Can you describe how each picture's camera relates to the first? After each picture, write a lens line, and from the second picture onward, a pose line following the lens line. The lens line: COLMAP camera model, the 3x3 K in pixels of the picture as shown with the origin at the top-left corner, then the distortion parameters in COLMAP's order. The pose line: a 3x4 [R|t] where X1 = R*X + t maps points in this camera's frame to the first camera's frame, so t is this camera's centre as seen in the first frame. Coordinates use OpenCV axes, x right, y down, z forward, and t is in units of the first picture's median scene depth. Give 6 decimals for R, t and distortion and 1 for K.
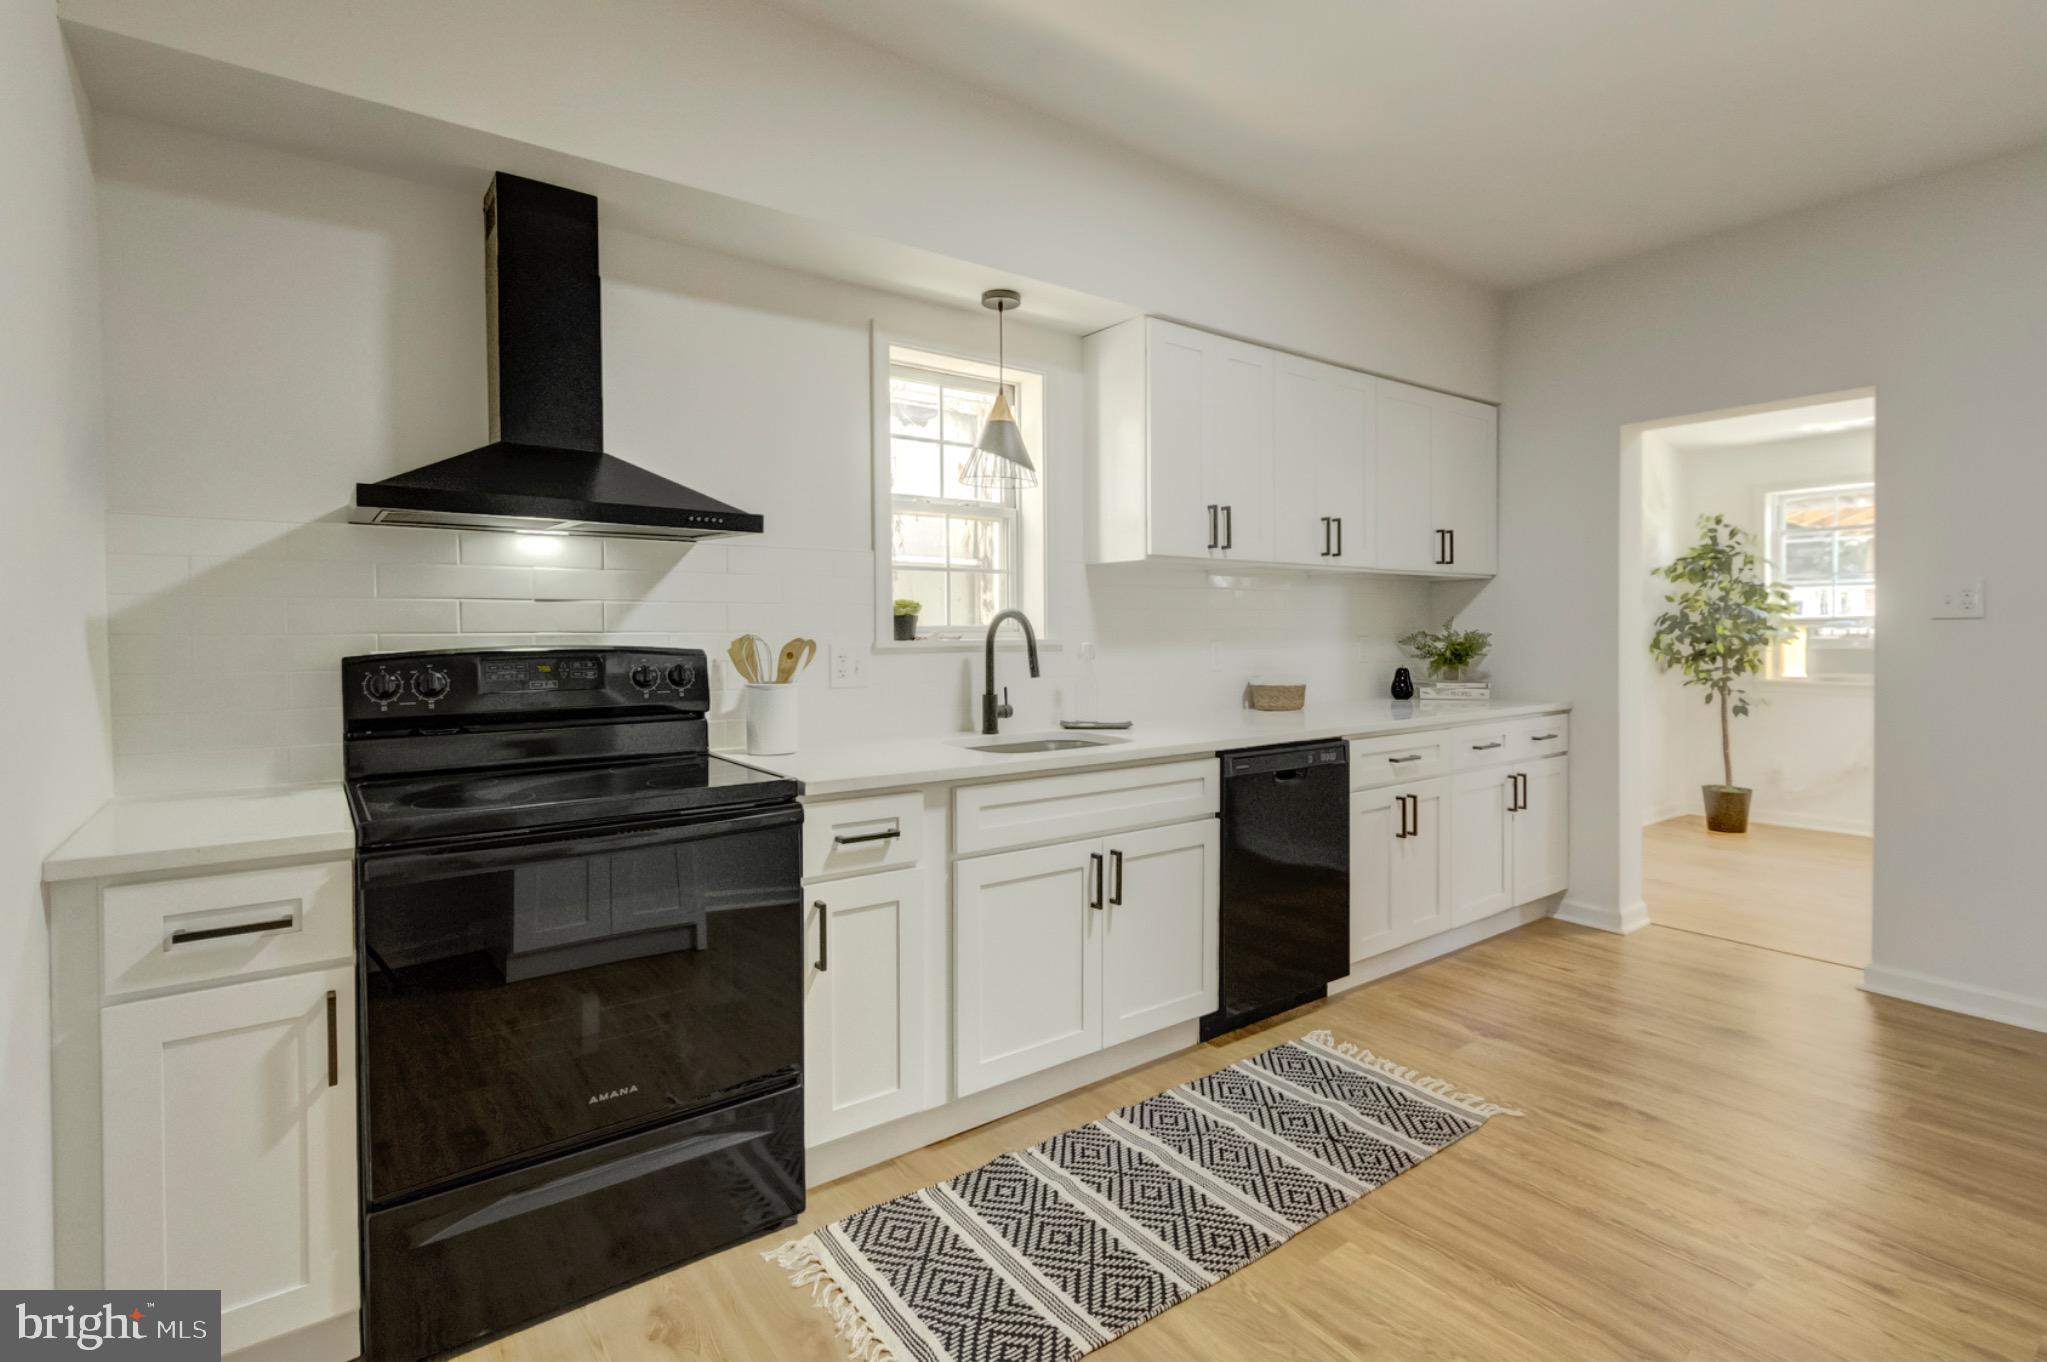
lens RADIAL K [[978.0, 0, 1019.6], [0, 978.0, 639.2], [0, 0, 1]] dist [-0.000494, -0.000492]
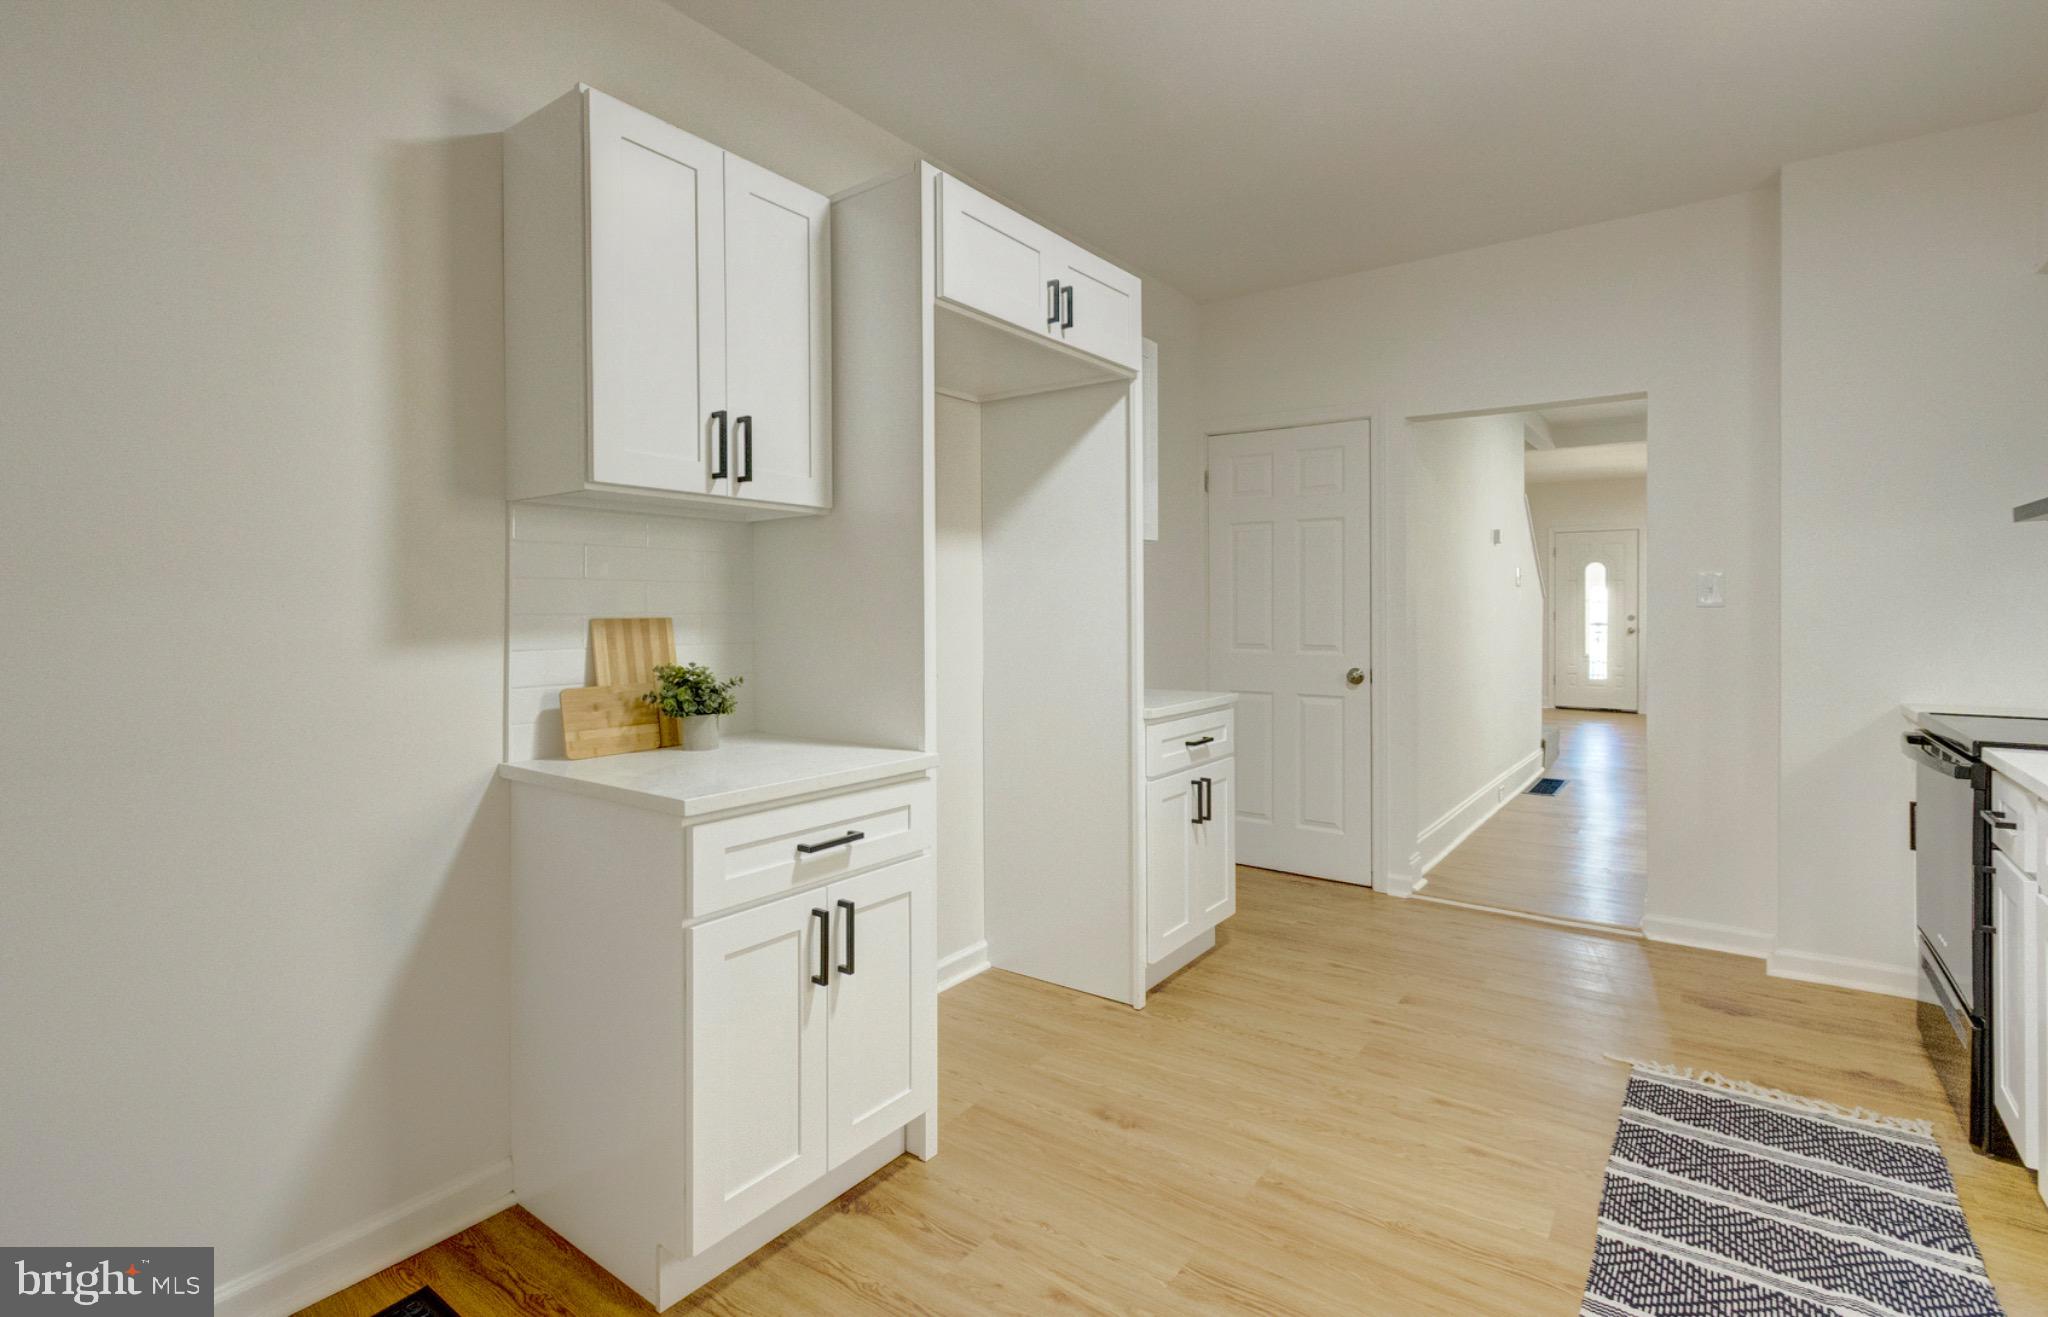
lens RADIAL K [[977.8, 0, 1020.8], [0, 977.8, 623.1], [0, 0, 1]] dist [-0.000476, 0.000634]
pose [[-0.952746, 0.012331, -0.303518, 0.767924], [0.005656, 0.999723, 0.022862, -0.010337], [0.303716, 0.020065, -0.952551, 1.194414]]
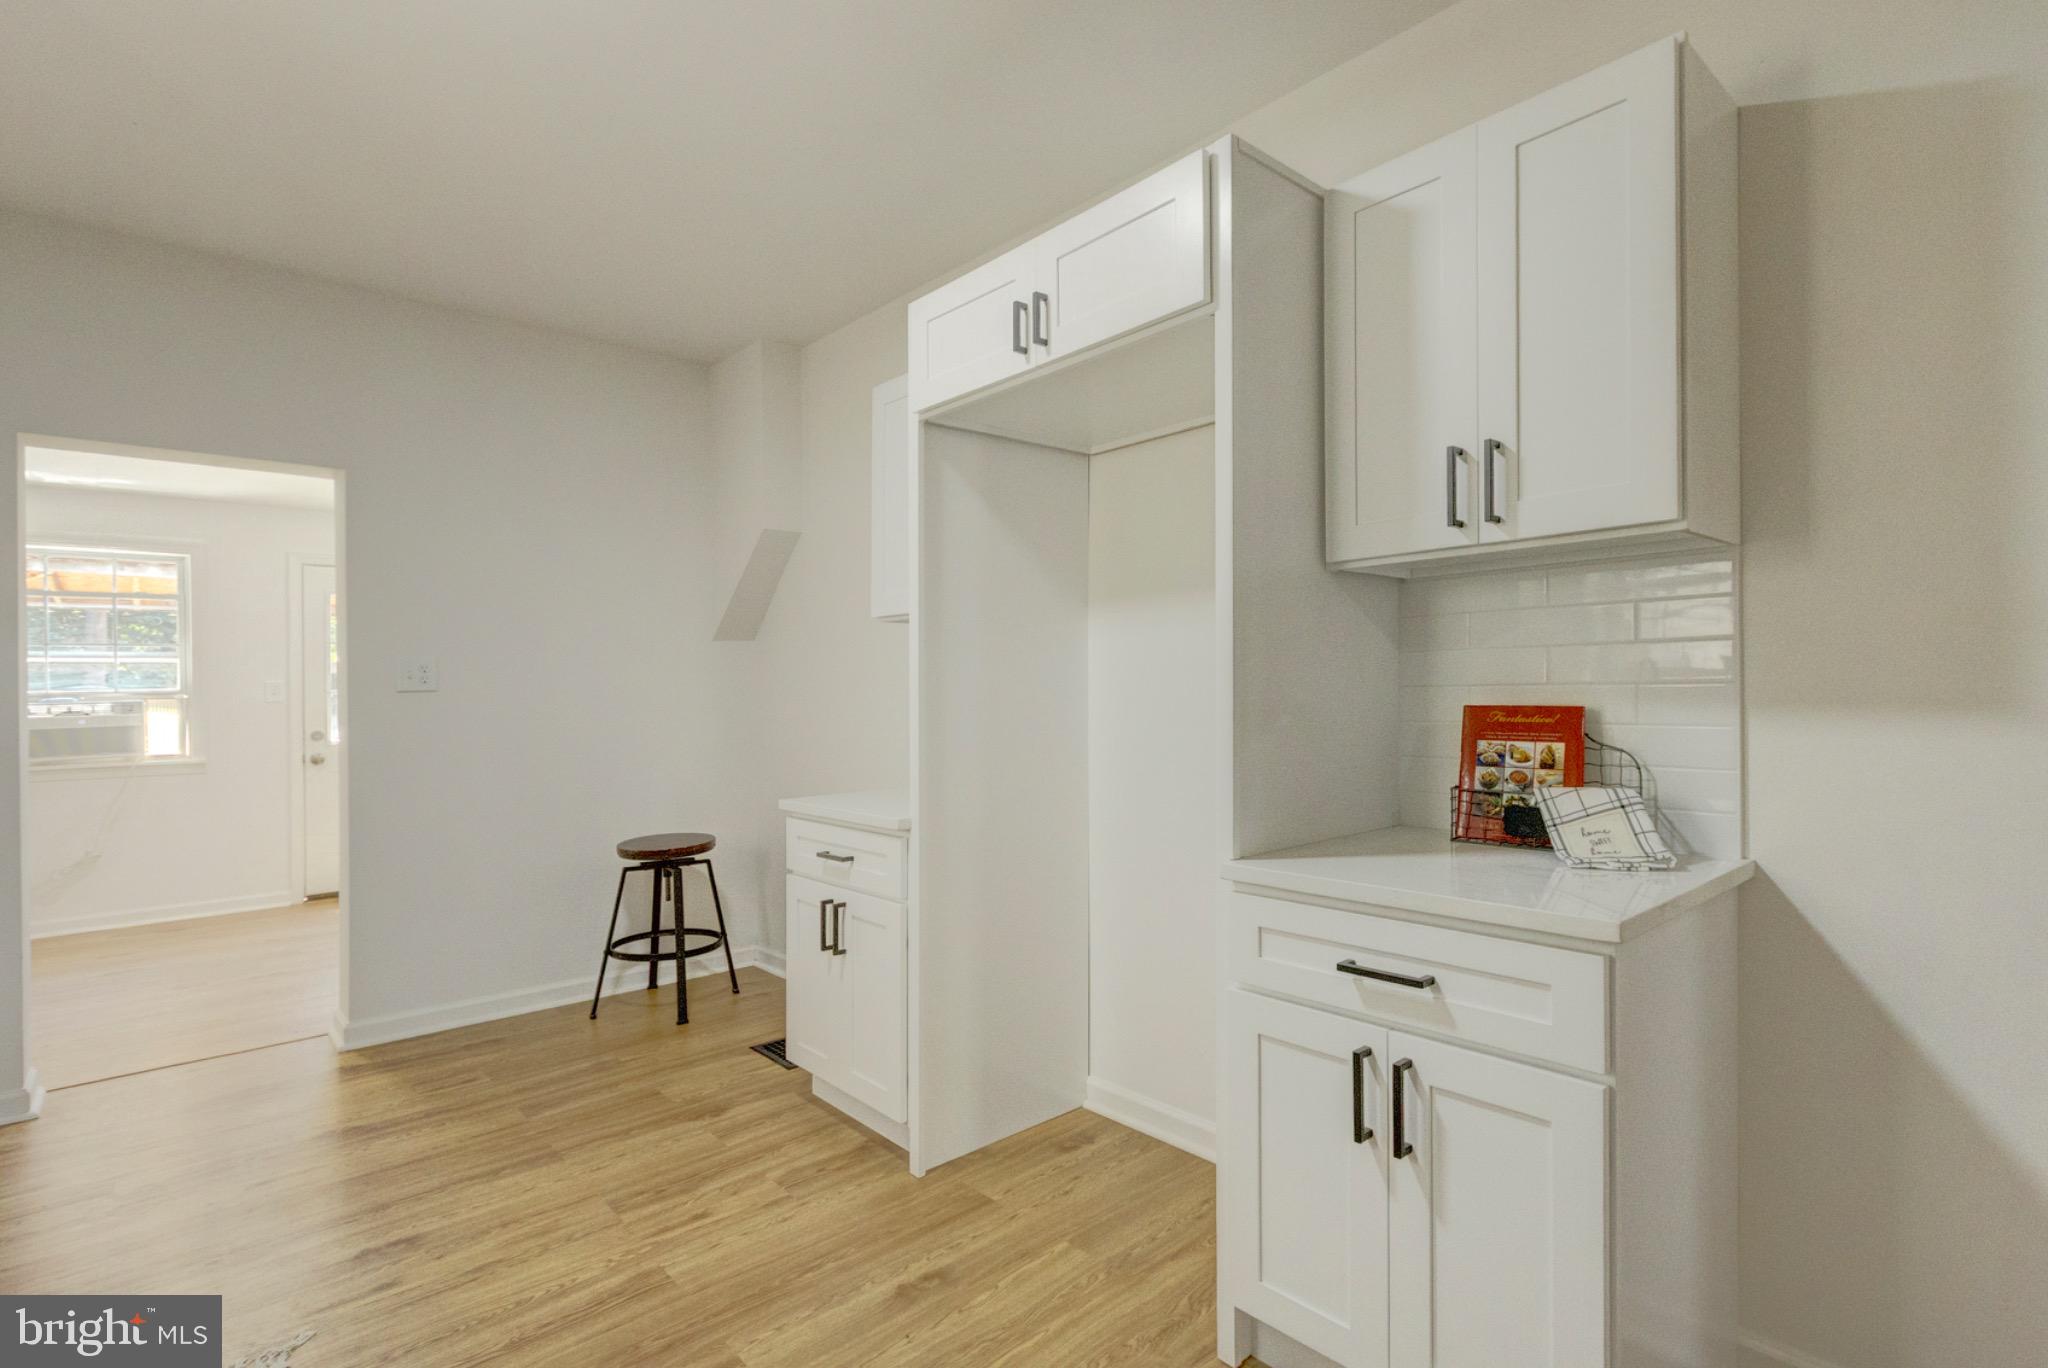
lens RADIAL K [[953.6, 0, 1029.1], [0, 953.6, 677.2], [0, 0, 1]] dist [0.000241, -0.000444]
pose [[-0.096186, 0.014983, 0.995251, -0.251067], [0.026814, 0.999563, -0.012457, -0.004099], [-0.995002, 0.025489, -0.096546, 0.425546]]
